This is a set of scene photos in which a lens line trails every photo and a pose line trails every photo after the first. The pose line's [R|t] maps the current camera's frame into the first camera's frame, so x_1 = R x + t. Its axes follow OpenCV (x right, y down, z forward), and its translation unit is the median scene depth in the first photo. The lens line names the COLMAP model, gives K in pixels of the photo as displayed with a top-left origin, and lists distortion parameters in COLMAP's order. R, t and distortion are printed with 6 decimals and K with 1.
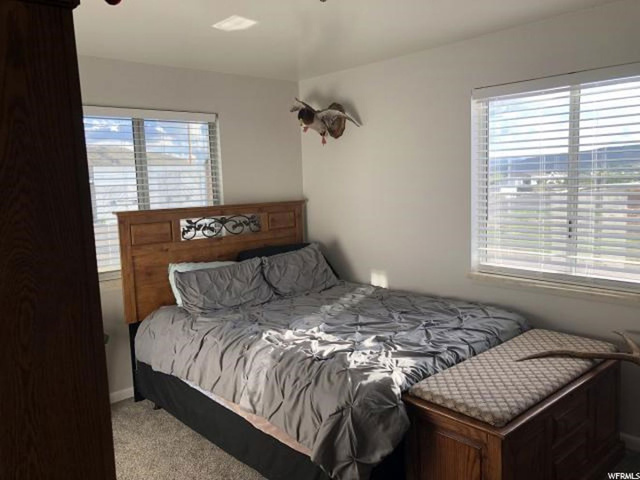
lens RADIAL K [[522.6, 0, 320.0], [0, 522.6, 240.0], [0, 0, 1]] dist [0.003184, 0.000307]
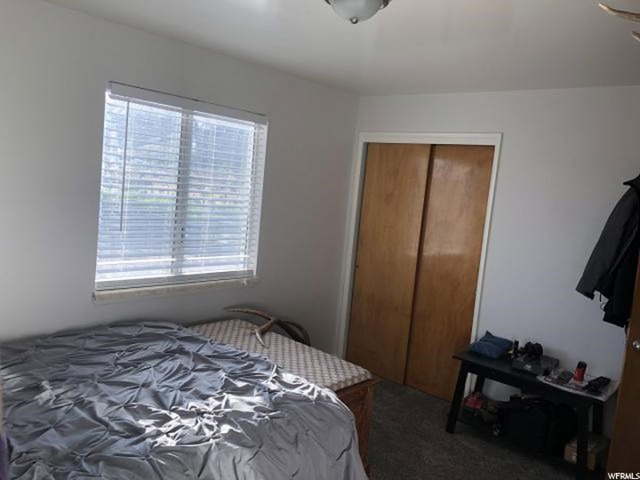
lens RADIAL K [[522.6, 0, 320.0], [0, 522.6, 240.0], [0, 0, 1]] dist [0.003184, 0.000307]
pose [[-0.117541, -0.089694, 0.989009, -0.710157], [0.020809, 0.995472, 0.092754, -0.114797], [-0.992850, 0.031483, -0.115142, 0.869428]]
